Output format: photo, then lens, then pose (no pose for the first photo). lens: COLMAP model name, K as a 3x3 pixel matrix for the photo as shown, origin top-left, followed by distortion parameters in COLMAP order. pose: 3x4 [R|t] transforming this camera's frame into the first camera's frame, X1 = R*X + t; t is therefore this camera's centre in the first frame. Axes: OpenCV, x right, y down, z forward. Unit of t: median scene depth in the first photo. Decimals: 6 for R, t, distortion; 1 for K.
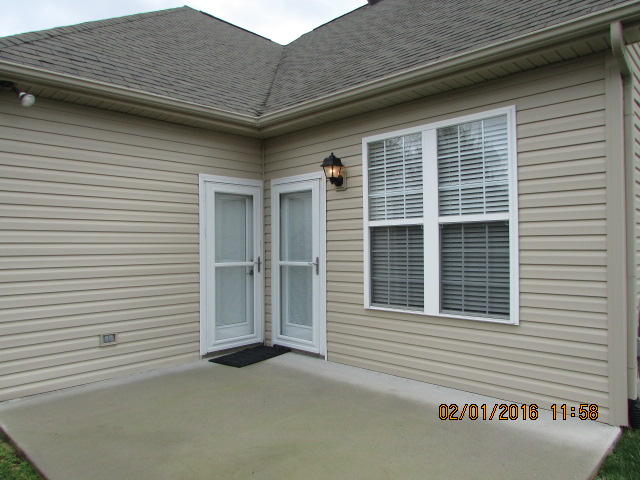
lens RADIAL K [[456.2, 0, 321.7], [0, 456.2, 239.9], [0, 0, 1]] dist [-0.029401, -0.000494]
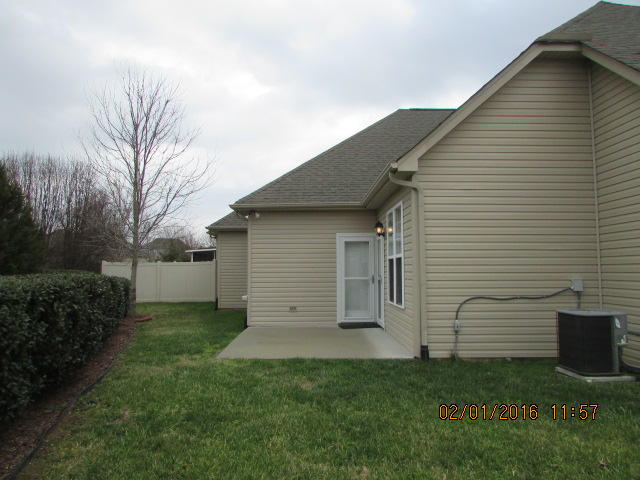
lens RADIAL K [[456.2, 0, 318.1], [0, 456.2, 239.8], [0, 0, 1]] dist [-0.029401, -0.000494]
pose [[0.702507, -0.041081, -0.710490, 1.196620], [0.007475, 0.998703, -0.050354, -0.015462], [0.711637, 0.030063, 0.701903, -0.520384]]
